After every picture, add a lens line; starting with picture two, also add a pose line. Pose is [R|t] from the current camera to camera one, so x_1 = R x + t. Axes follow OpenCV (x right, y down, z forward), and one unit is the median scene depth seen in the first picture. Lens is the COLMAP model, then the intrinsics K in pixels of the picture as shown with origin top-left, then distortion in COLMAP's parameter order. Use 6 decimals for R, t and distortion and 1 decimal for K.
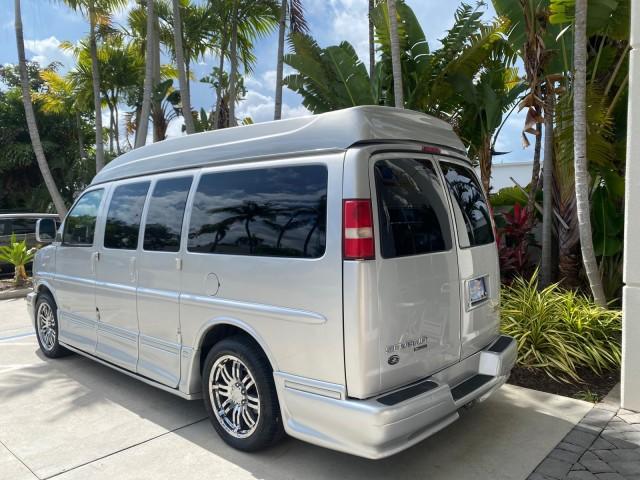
lens RADIAL K [[497.8, 0, 319.7], [0, 497.8, 237.7], [0, 0, 1]] dist [0.006035, -0.002882]
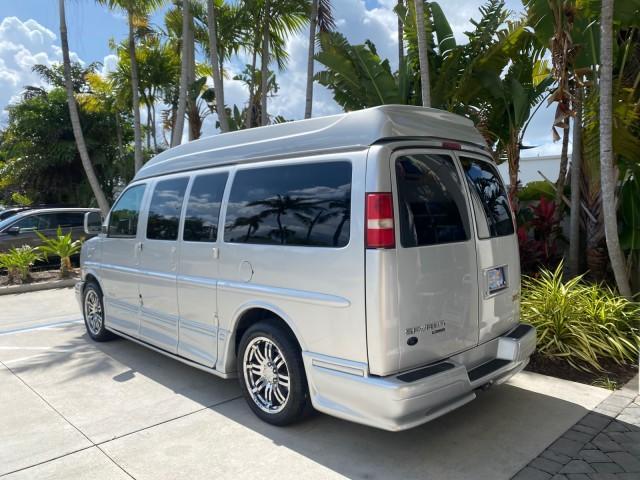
lens RADIAL K [[499.2, 0, 321.0], [0, 499.2, 236.9], [0, 0, 1]] dist [0.006960, -0.005336]
pose [[0.998176, 0.002267, -0.060322, 0.008988], [-0.001735, 0.999959, 0.008874, 0.005798], [0.060340, -0.008753, 0.998140, -0.056593]]
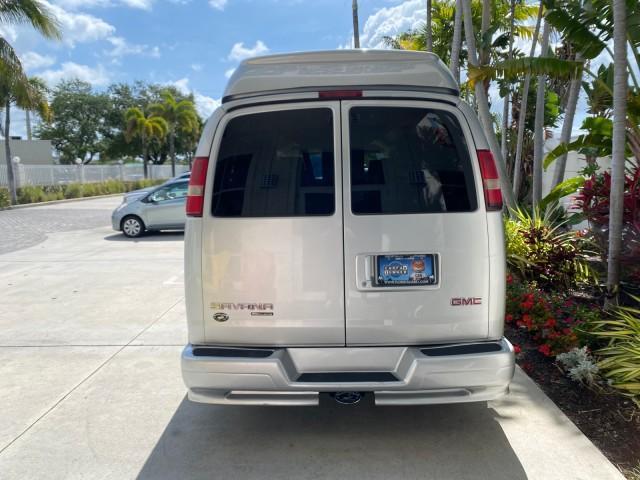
lens RADIAL K [[499.2, 0, 321.0], [0, 499.2, 236.9], [0, 0, 1]] dist [0.006960, -0.005336]
pose [[0.650416, 0.100564, -0.752892, 0.632776], [-0.029486, 0.993793, 0.107269, -0.020090], [0.759006, -0.047570, 0.649343, 0.307096]]
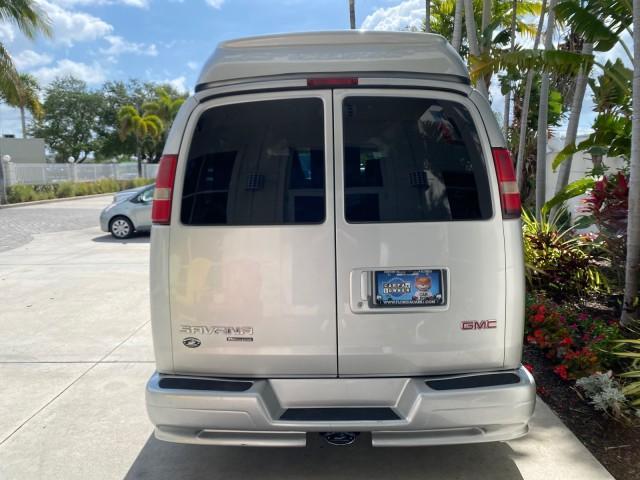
lens RADIAL K [[497.8, 0, 319.7], [0, 497.8, 237.7], [0, 0, 1]] dist [0.006035, -0.002882]
pose [[0.652818, 0.104496, -0.750272, 0.567945], [-0.032264, 0.993377, 0.110282, -0.024027], [0.756827, -0.047787, 0.651866, 0.374552]]
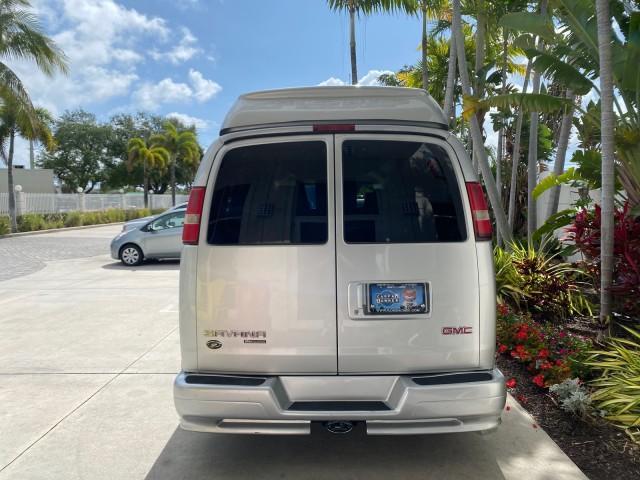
lens RADIAL K [[498.3, 0, 320.8], [0, 498.3, 234.3], [0, 0, 1]] dist [0.004170, -0.001504]
pose [[0.651319, 0.055965, -0.756737, 0.646915], [-0.037268, 0.998432, 0.041764, -0.019591], [0.757888, 0.001000, 0.652384, 0.304227]]
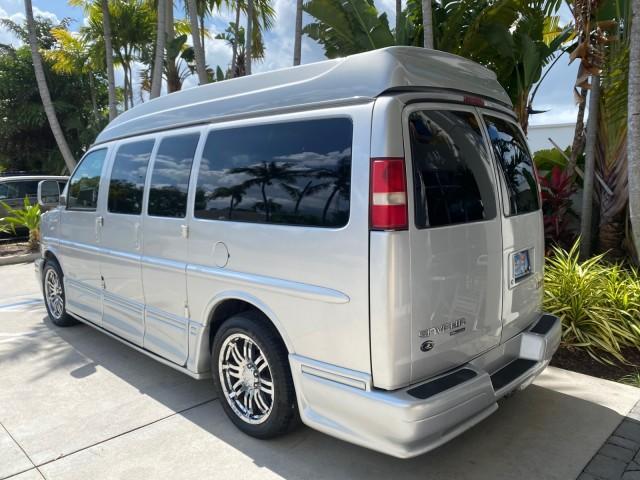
lens RADIAL K [[497.8, 0, 319.7], [0, 497.8, 237.7], [0, 0, 1]] dist [0.006035, -0.002882]
pose [[0.999270, 0.009295, -0.037058, -0.004630], [-0.006637, 0.997438, 0.071234, -0.001533], [0.037625, -0.070936, 0.996771, 0.088901]]
